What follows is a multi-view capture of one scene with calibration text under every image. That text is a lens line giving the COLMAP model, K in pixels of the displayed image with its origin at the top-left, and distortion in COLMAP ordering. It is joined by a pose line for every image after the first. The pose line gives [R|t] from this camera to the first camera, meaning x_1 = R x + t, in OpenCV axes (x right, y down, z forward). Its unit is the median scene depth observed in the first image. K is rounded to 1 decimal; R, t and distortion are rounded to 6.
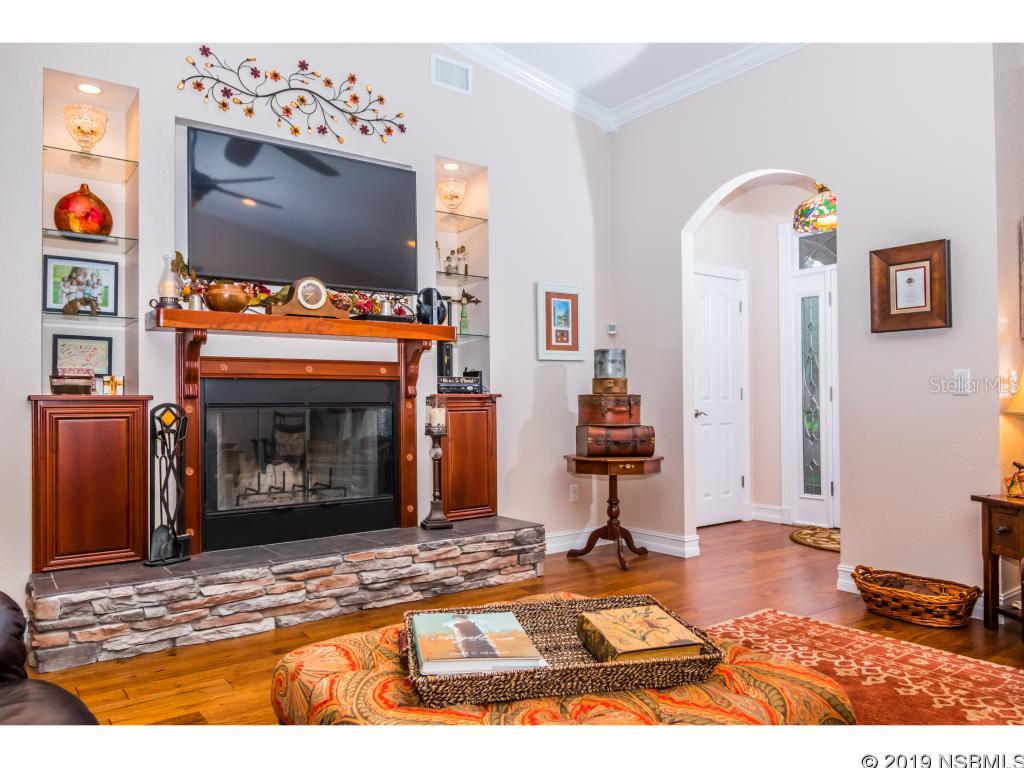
lens RADIAL K [[730.3, 0, 510.2], [0, 730.3, 383.6], [0, 0, 1]] dist [0.003539, 0.000774]
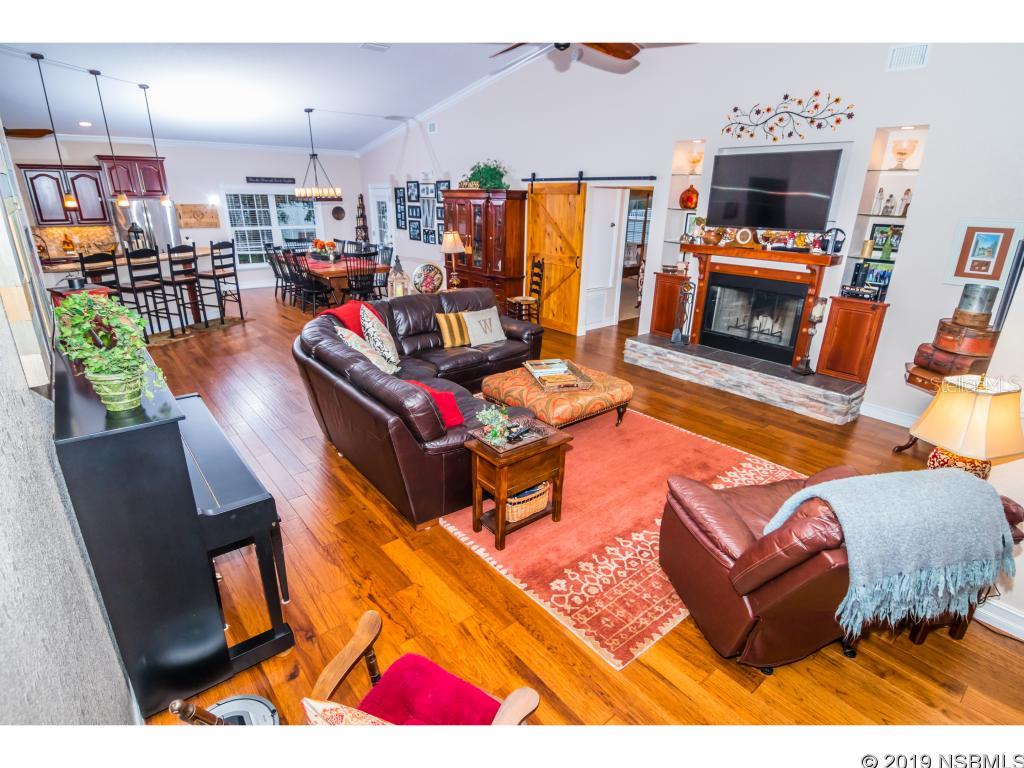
lens RADIAL K [[522.2, 0, 509.7], [0, 522.2, 384.0], [0, 0, 1]] dist [-0.003787, -0.001003]
pose [[0.066824, 0.342592, -0.937105, 1.057070], [0.000939, 0.939182, 0.343418, -0.212557], [0.997764, -0.023829, 0.062438, 0.236638]]
